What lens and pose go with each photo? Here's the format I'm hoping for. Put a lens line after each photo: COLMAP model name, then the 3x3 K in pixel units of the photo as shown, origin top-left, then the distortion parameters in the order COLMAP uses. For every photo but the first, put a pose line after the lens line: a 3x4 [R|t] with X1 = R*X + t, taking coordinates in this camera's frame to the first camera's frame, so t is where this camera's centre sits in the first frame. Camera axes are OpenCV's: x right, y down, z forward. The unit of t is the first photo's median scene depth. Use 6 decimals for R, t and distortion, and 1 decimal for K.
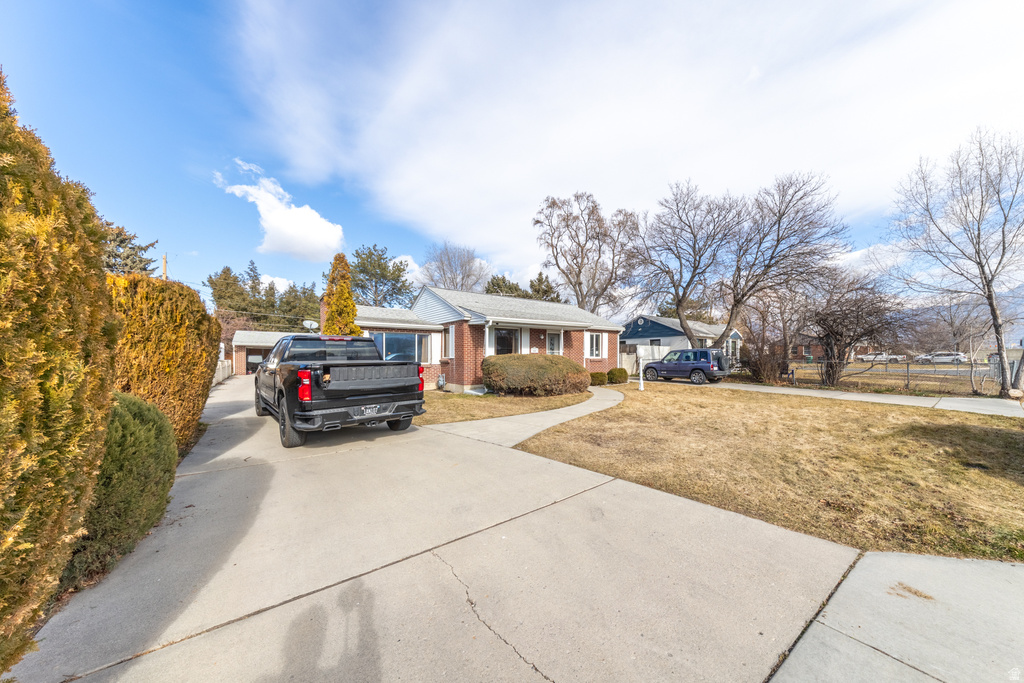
lens RADIAL K [[333.7, 0, 531.4], [0, 333.7, 364.5], [0, 0, 1]] dist [0.011748, -0.000060]
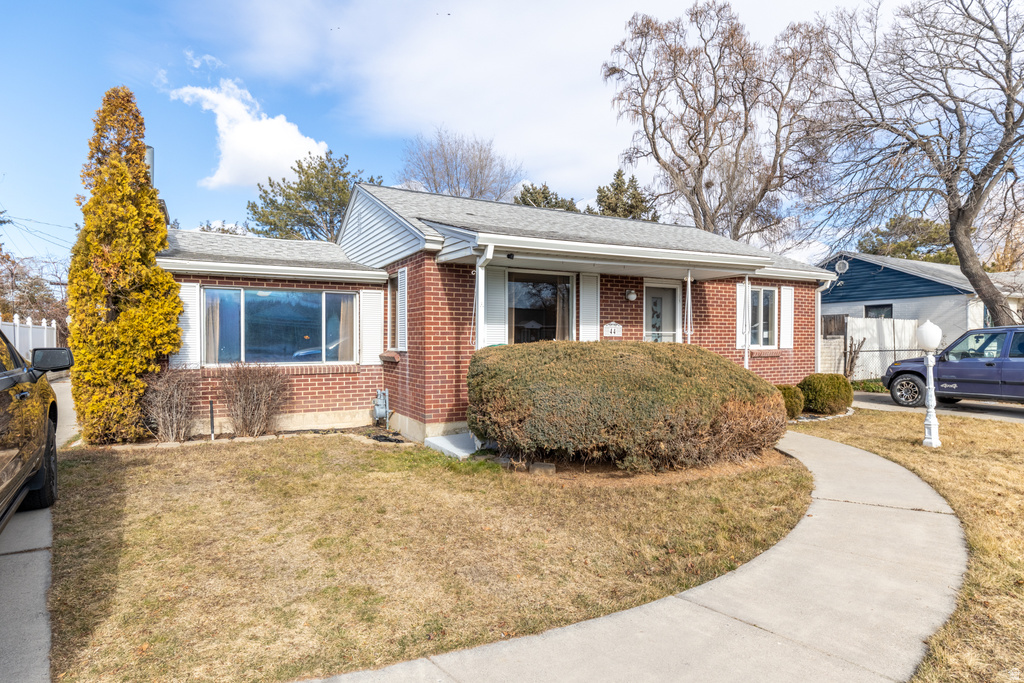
lens RADIAL K [[554.6, 0, 515.9], [0, 554.6, 342.1], [0, 0, 1]] dist [-0.004711, 0.000750]
pose [[0.989354, -0.001268, -0.145525, -0.007170], [-0.001809, 0.999778, -0.021010, -0.012648], [0.145520, 0.021049, 0.989131, 0.289467]]
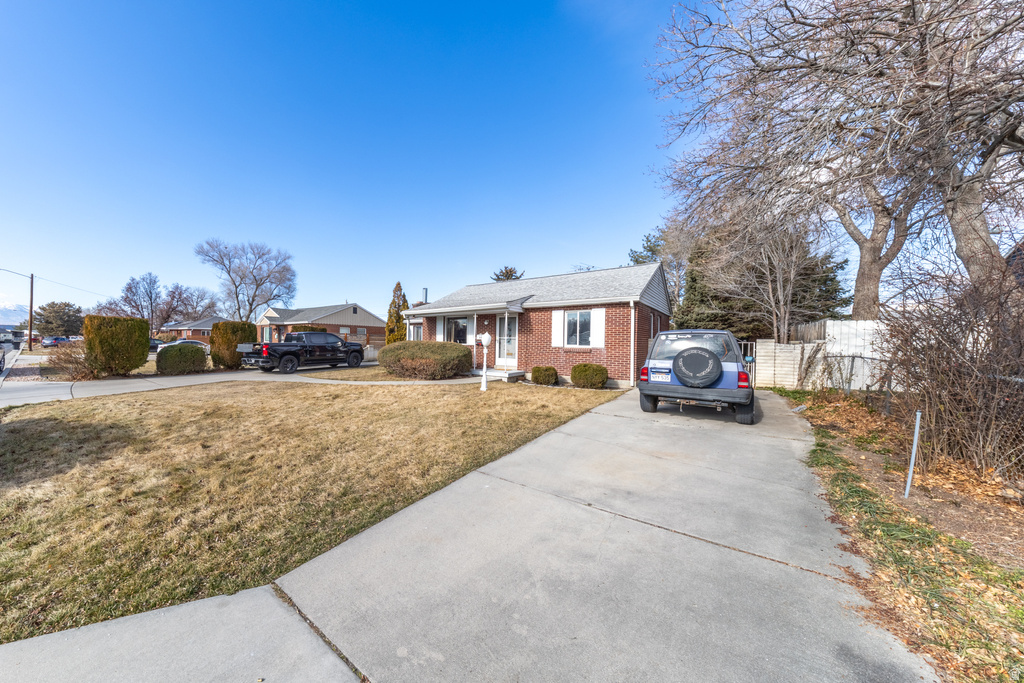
lens RADIAL K [[333.7, 0, 445.8], [0, 333.7, 341.3], [0, 0, 1]] dist [0.011748, -0.000060]
pose [[0.235246, 0.004113, -0.971927, 0.780240], [-0.032932, 0.999451, -0.003741, -0.019924], [0.971378, 0.032888, 0.235252, 0.570694]]
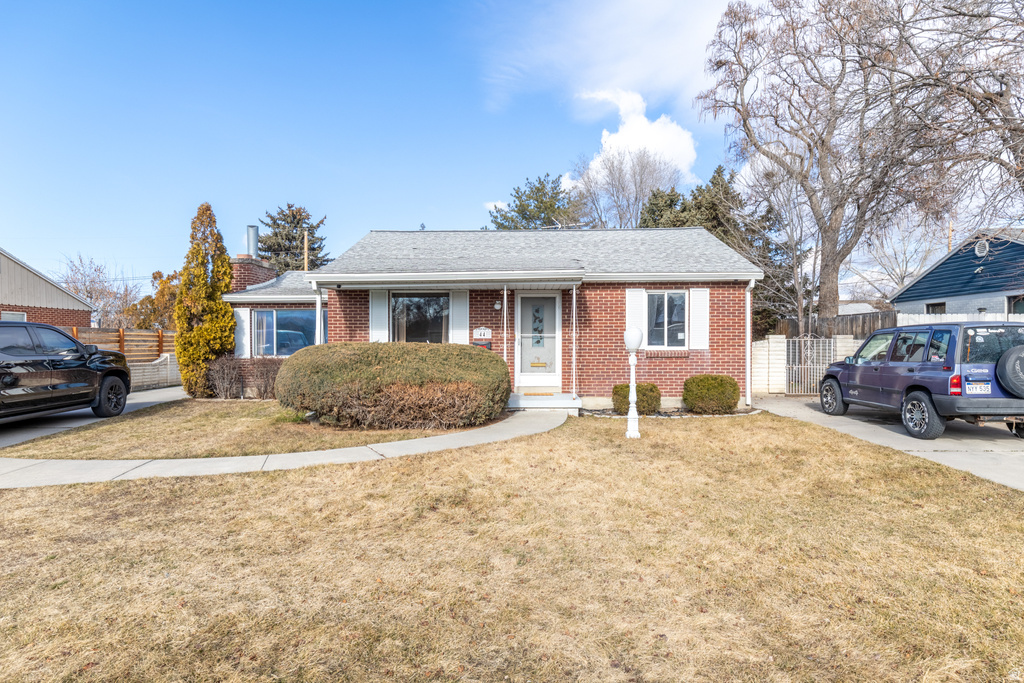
lens RADIAL K [[554.6, 0, 514.2], [0, 554.6, 345.4], [0, 0, 1]] dist [-0.004711, 0.000750]
pose [[0.783735, 0.002160, -0.621092, 0.469009], [-0.013361, 0.999821, -0.013382, -0.012586], [0.620952, 0.018786, 0.783624, 0.328053]]
